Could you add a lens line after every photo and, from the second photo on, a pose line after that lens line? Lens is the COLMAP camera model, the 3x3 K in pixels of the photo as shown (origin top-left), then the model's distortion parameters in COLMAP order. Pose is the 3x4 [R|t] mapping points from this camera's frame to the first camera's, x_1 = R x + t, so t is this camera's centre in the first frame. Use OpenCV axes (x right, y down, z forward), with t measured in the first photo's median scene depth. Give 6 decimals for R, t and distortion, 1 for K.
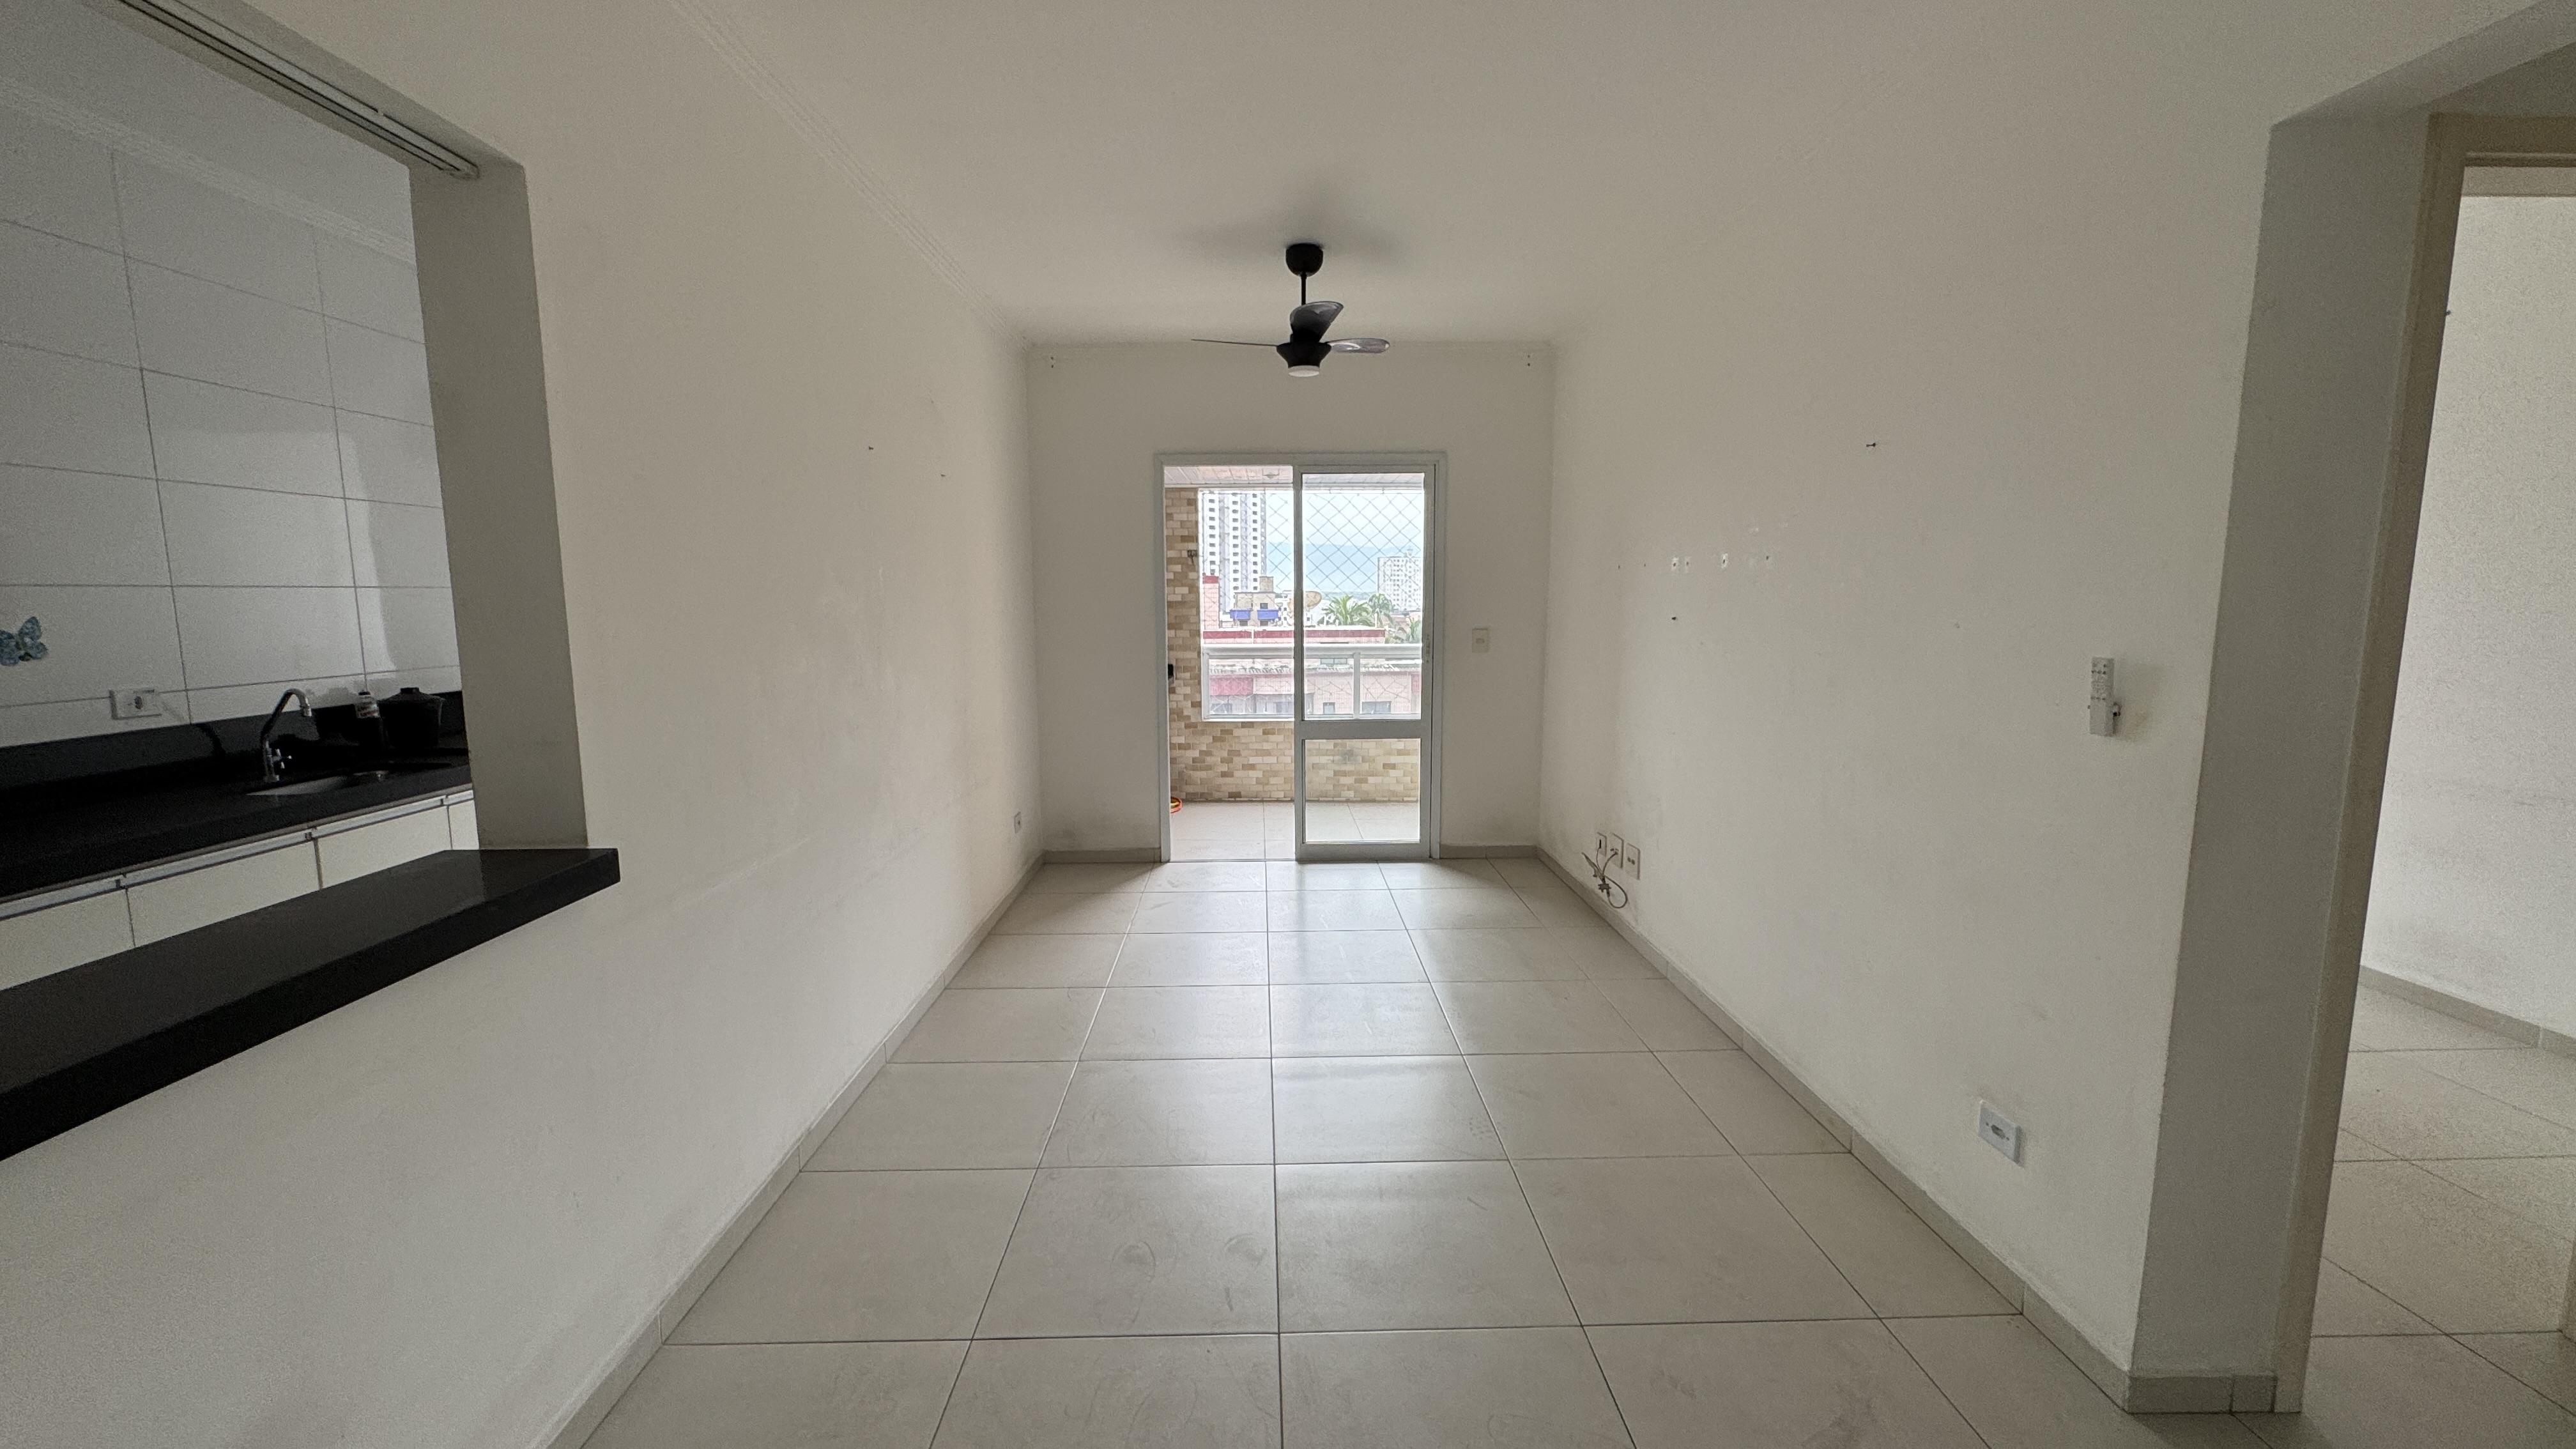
lens RADIAL K [[1018.2, 0, 1288.0], [0, 1018.2, 724.5], [0, 0, 1]] dist [-0.005916, -0.000009]
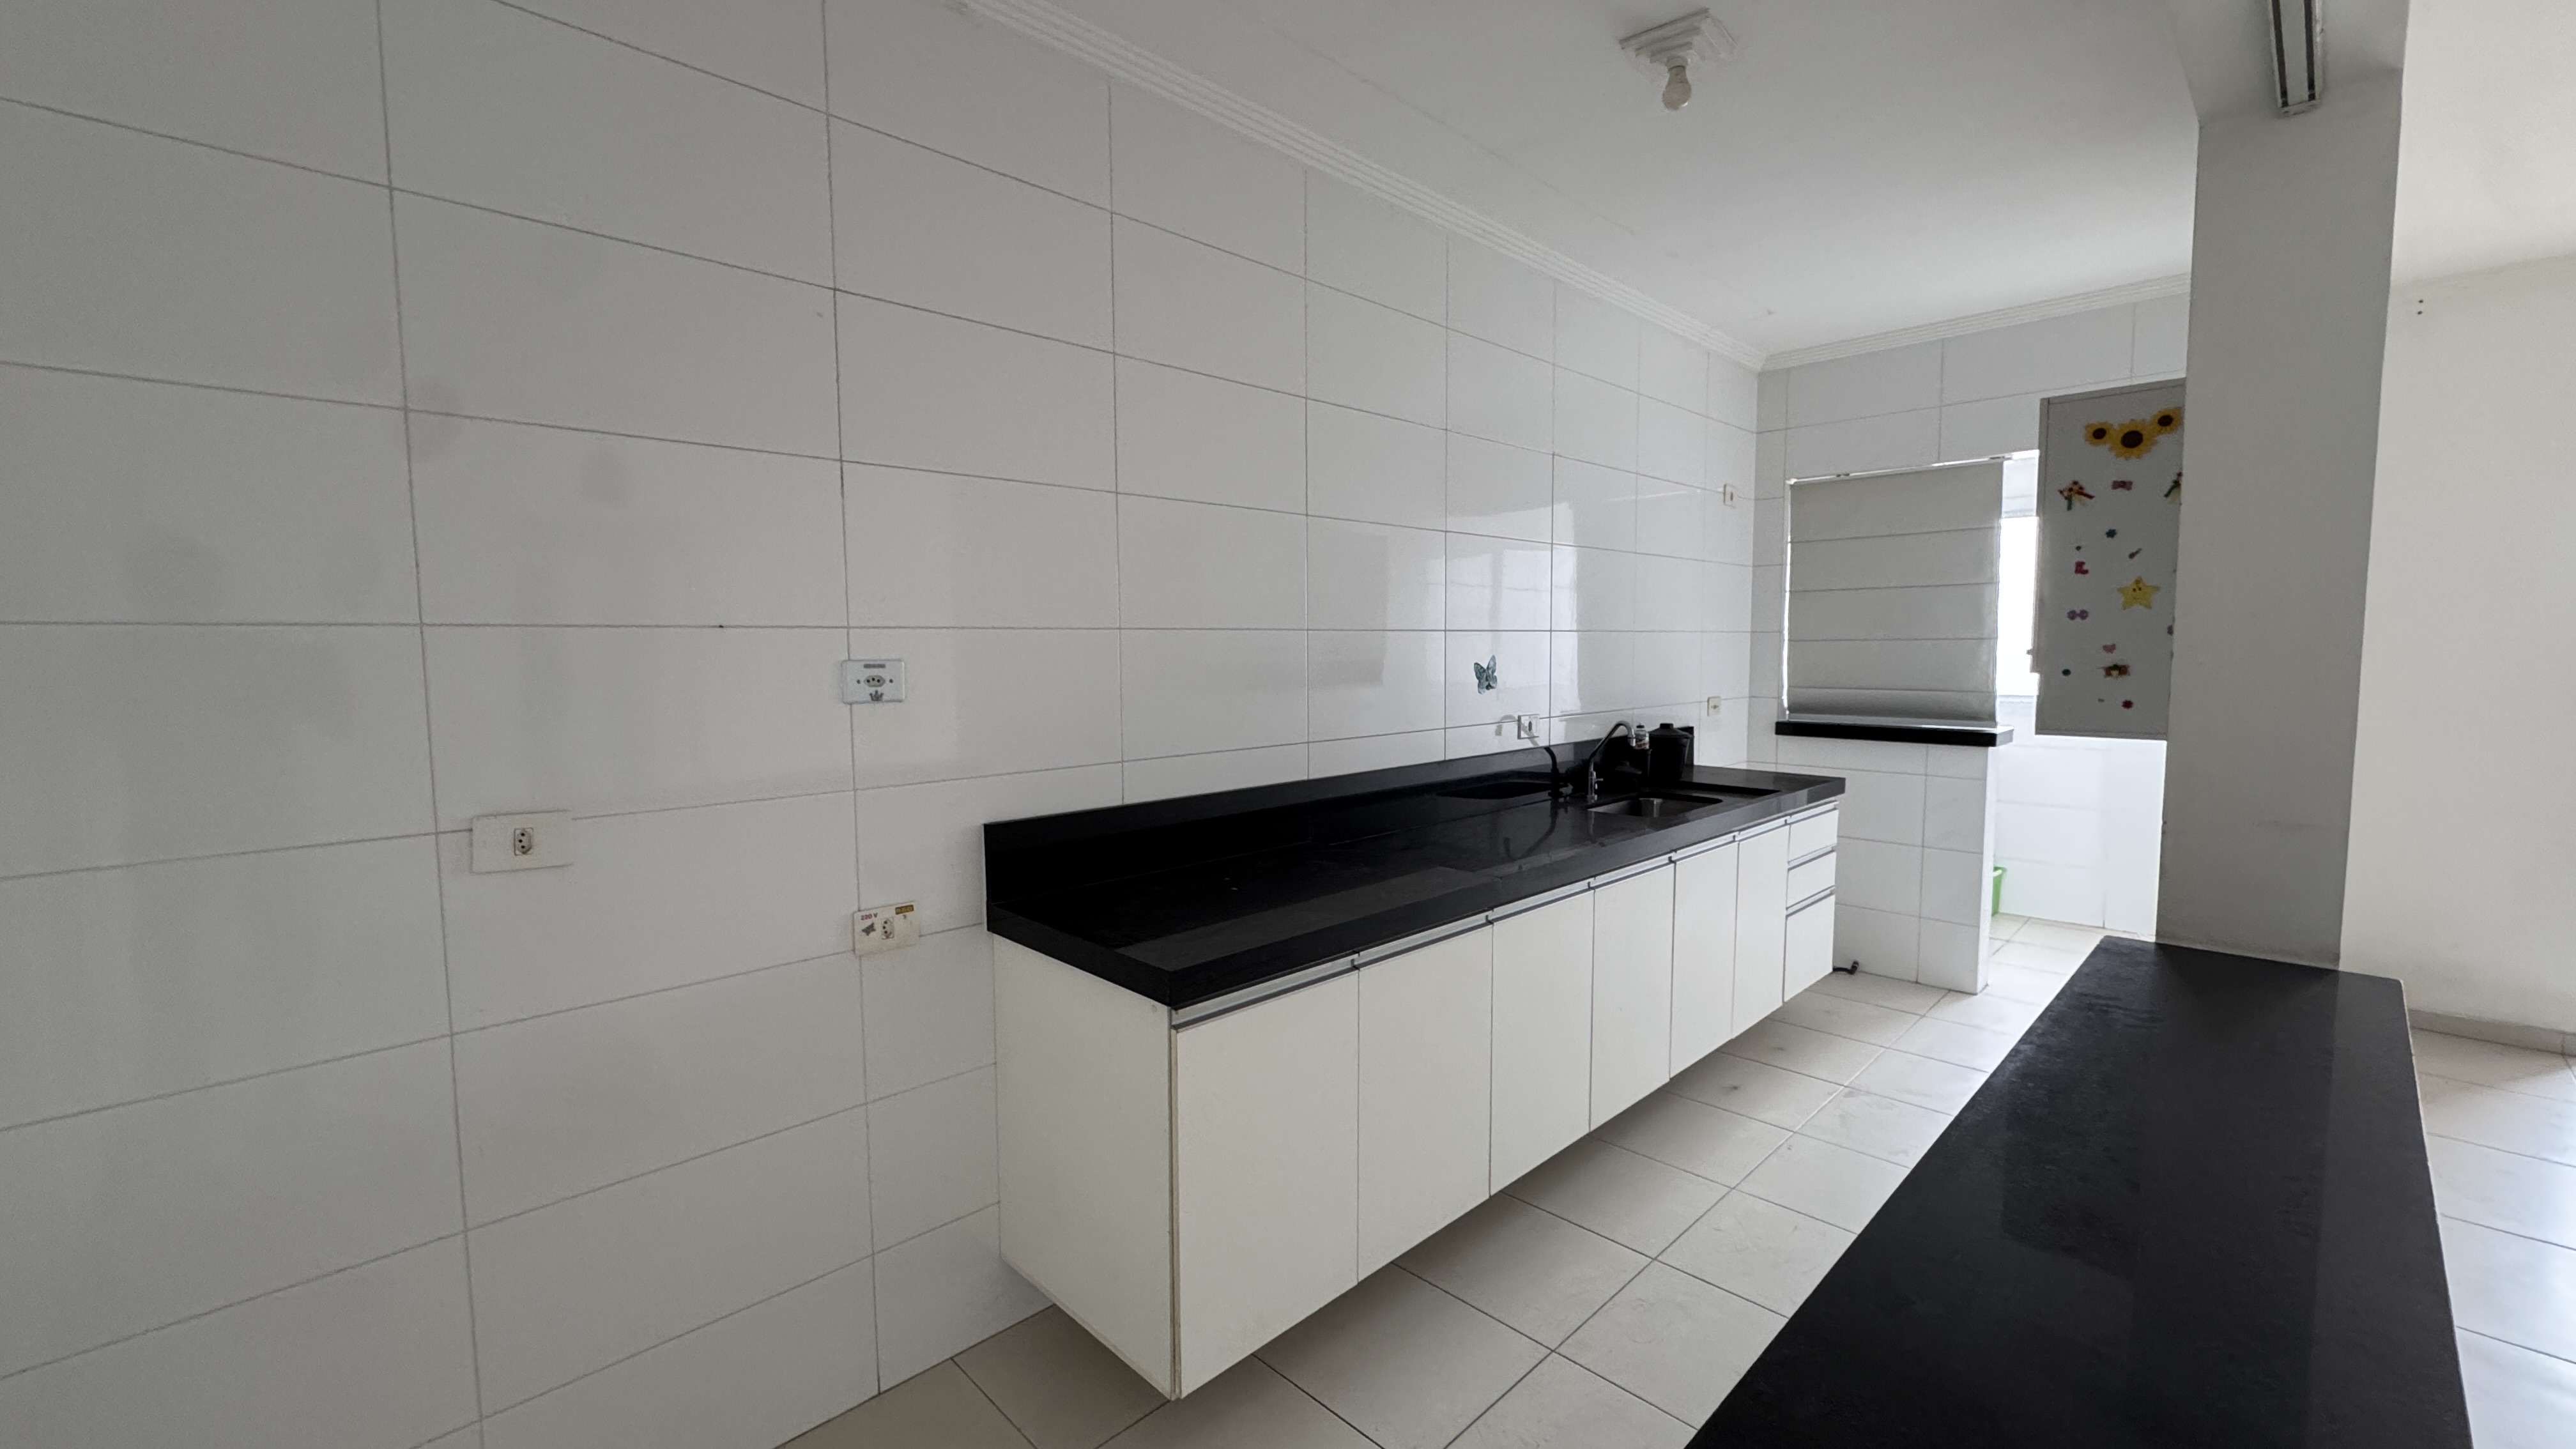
lens RADIAL K [[1035.1, 0, 1288.0], [0, 1035.1, 724.5], [0, 0, 1]] dist [-0.004578, -0.000143]
pose [[0.683303, 0.058091, -0.727821, -0.221165], [-0.089630, 0.995964, -0.004654, 0.004376], [0.724613, 0.068414, 0.685752, -0.032176]]
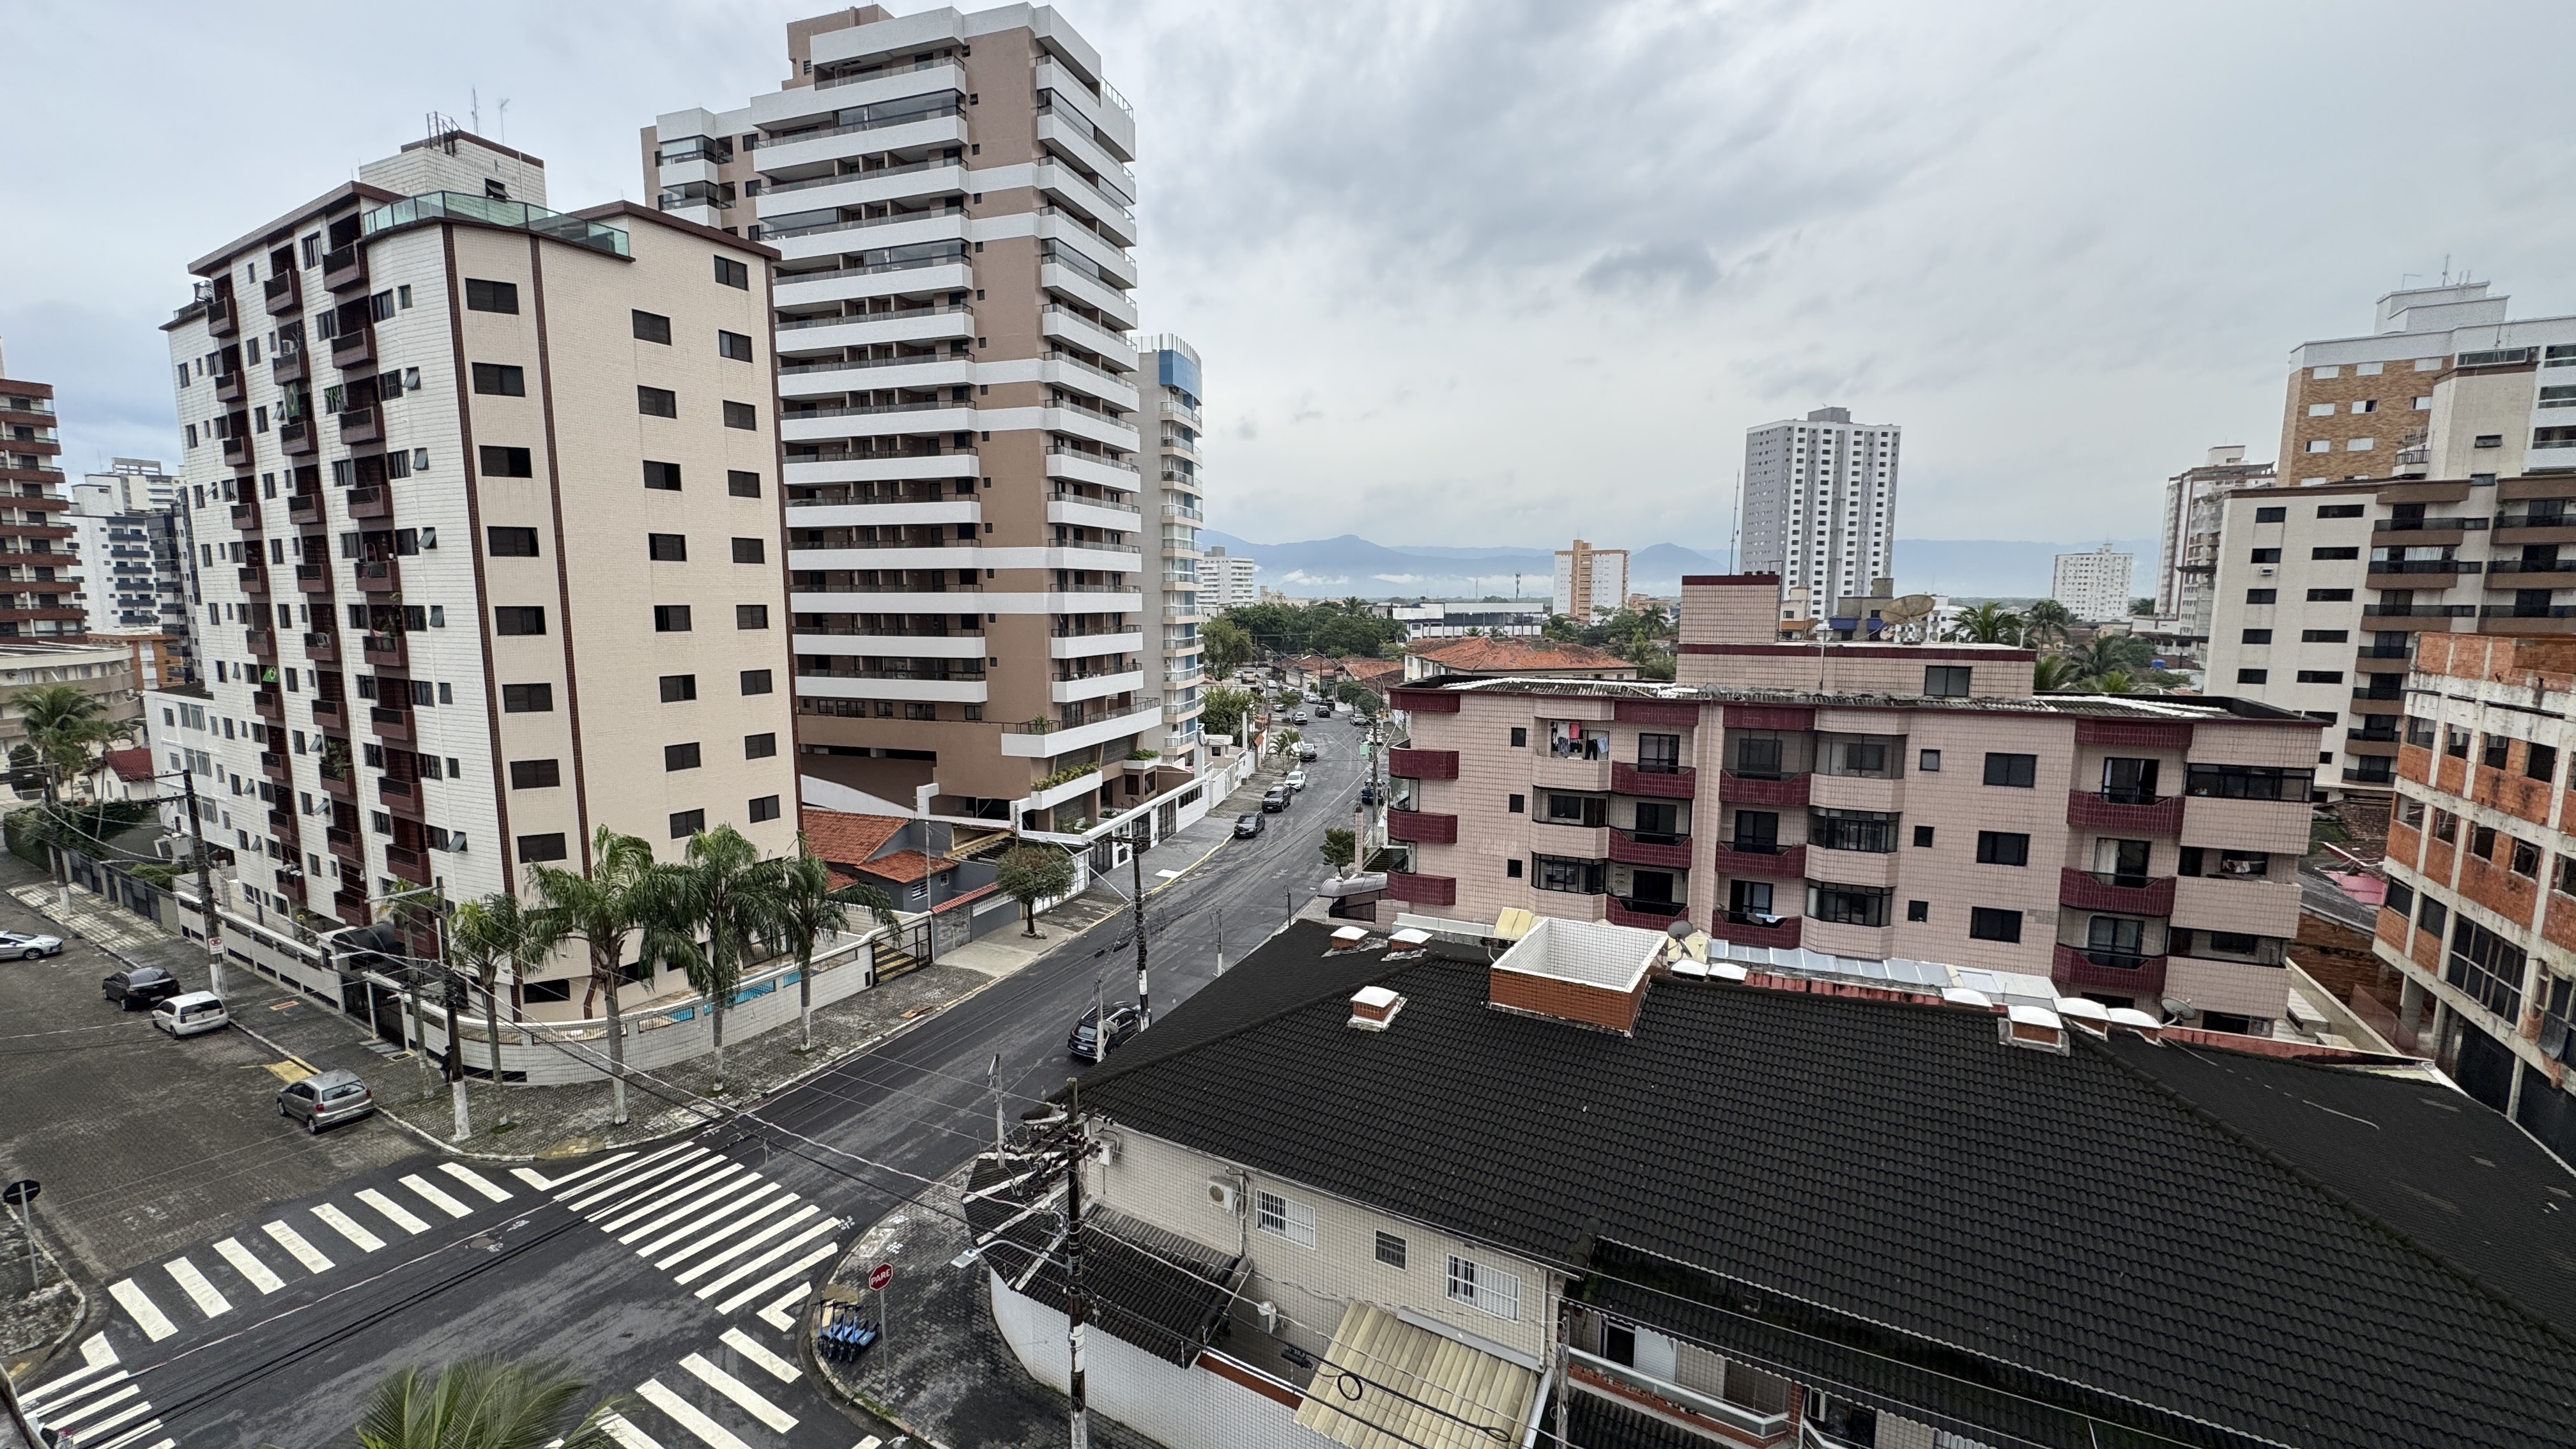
lens RADIAL K [[1018.2, 0, 1288.0], [0, 1018.2, 724.5], [0, 0, 1]] dist [-0.005916, -0.000009]
pose [[0.848445, 0.069851, -0.524653, 0.295369], [-0.072235, 0.997260, 0.015957, -0.170590], [0.524330, 0.024359, 0.851166, 1.387785]]
